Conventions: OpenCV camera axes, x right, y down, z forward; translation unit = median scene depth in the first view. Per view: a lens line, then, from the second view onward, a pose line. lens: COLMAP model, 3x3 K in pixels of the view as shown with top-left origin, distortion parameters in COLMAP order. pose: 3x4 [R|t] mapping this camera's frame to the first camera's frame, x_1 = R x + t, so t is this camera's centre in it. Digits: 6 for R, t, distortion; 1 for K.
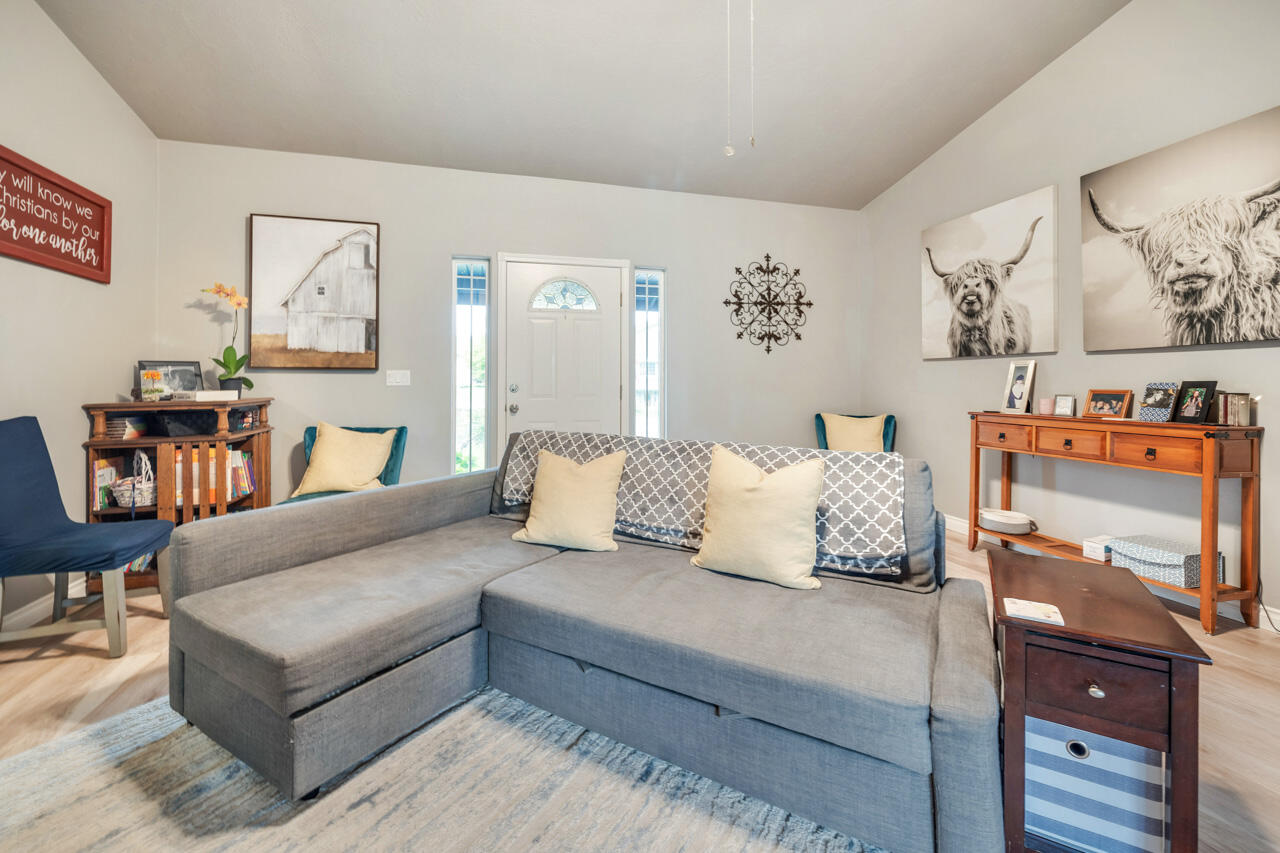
lens RADIAL K [[531.6, 0, 635.9], [0, 531.6, 380.8], [0, 0, 1]] dist [-0.000292, 0.000051]
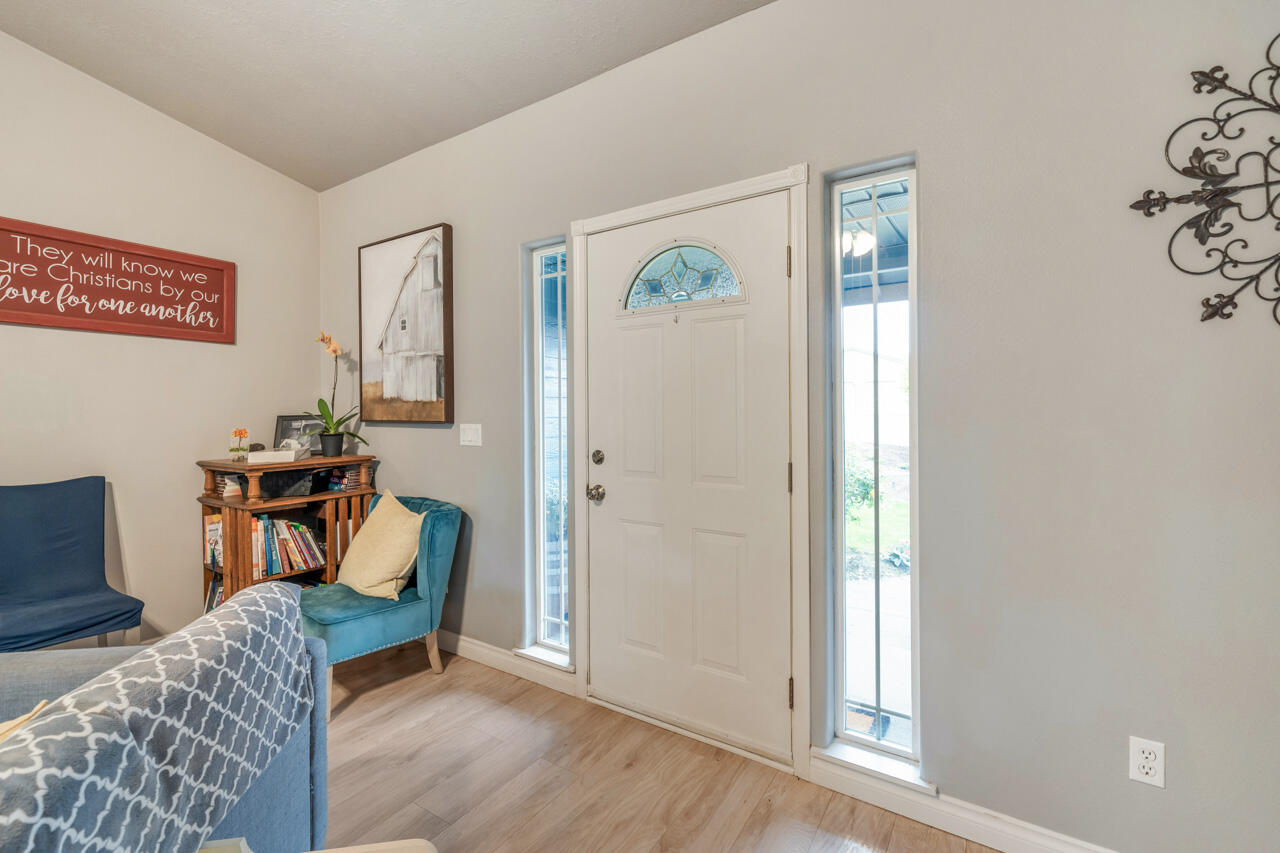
lens RADIAL K [[562.5, 0, 634.6], [0, 562.5, 406.7], [0, 0, 1]] dist [0.000414, -0.000194]
pose [[0.646973, -0.004948, -0.762497, 0.278886], [0.006612, 0.999978, -0.000879, -0.042893], [0.762484, -0.004473, 0.646991, 0.714498]]
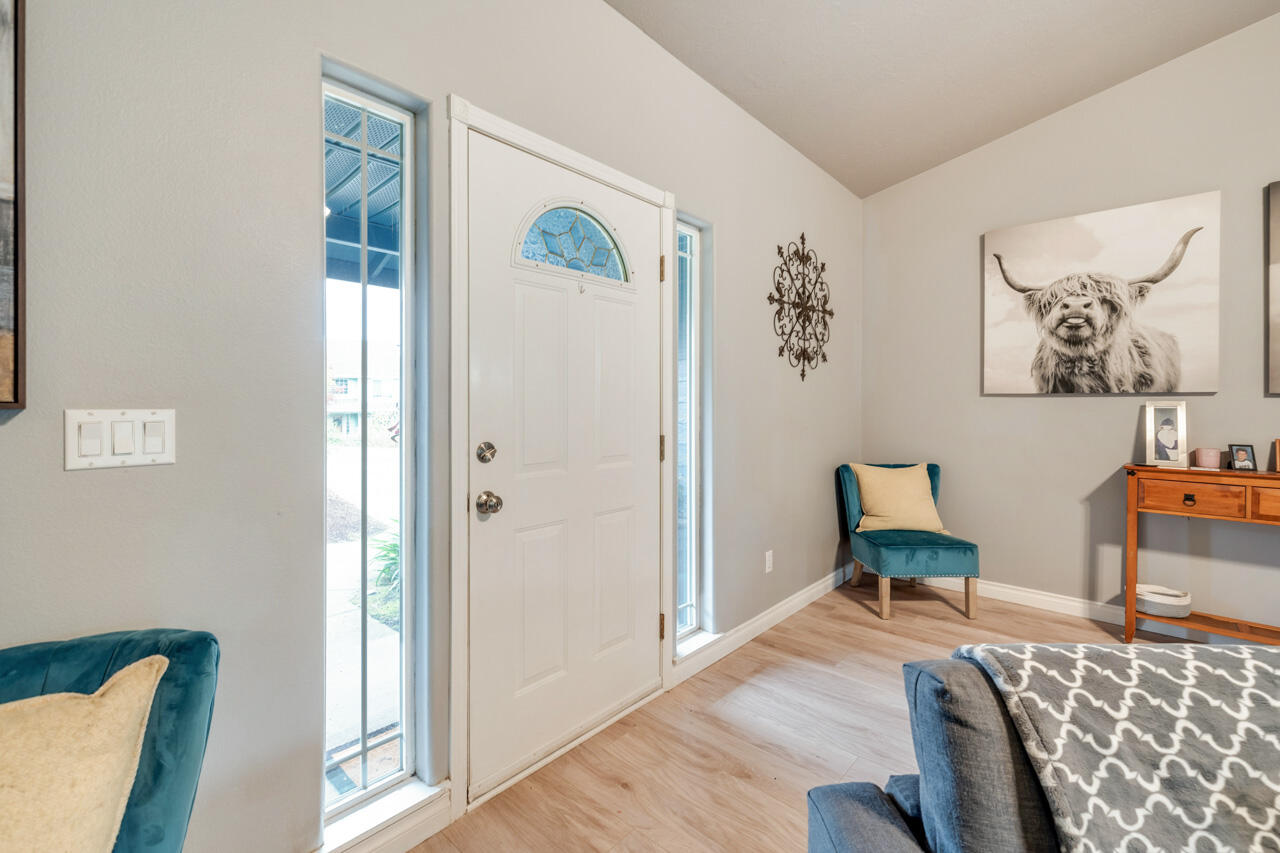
lens RADIAL K [[554.0, 0, 630.7], [0, 554.0, 403.8], [0, 0, 1]] dist [0.001903, 0.000356]
pose [[0.851192, 0.006320, 0.524816, -0.393286], [-0.008382, 0.999964, 0.001552, -0.026628], [-0.524787, -0.005720, 0.851214, 0.653251]]
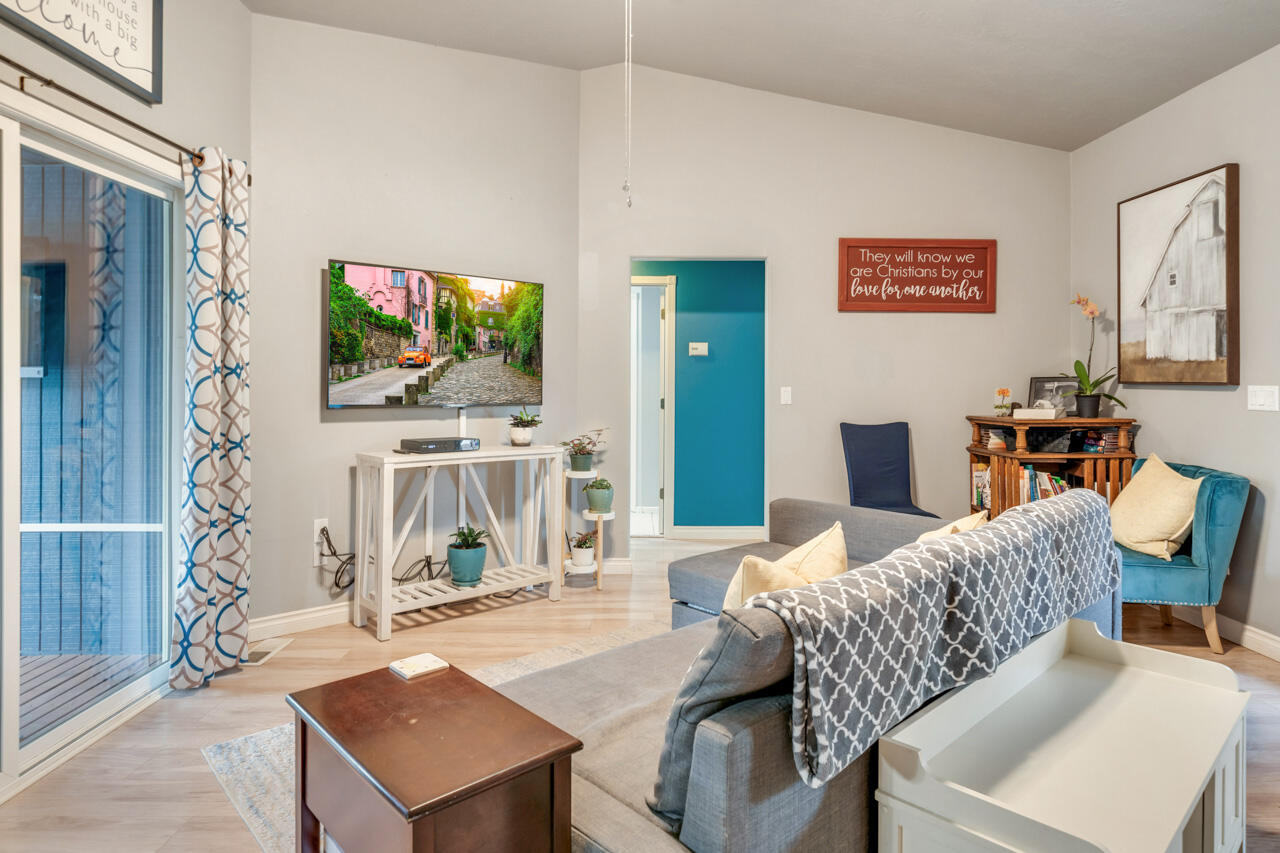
lens RADIAL K [[742.6, 0, 636.2], [0, 742.6, 384.3], [0, 0, 1]] dist [0.004475, 0.000158]
pose [[-0.269588, 0.007897, -0.962943, 0.620014], [0.006372, 0.999959, 0.006417, -0.033439], [0.962955, -0.004406, -0.269627, 0.553249]]
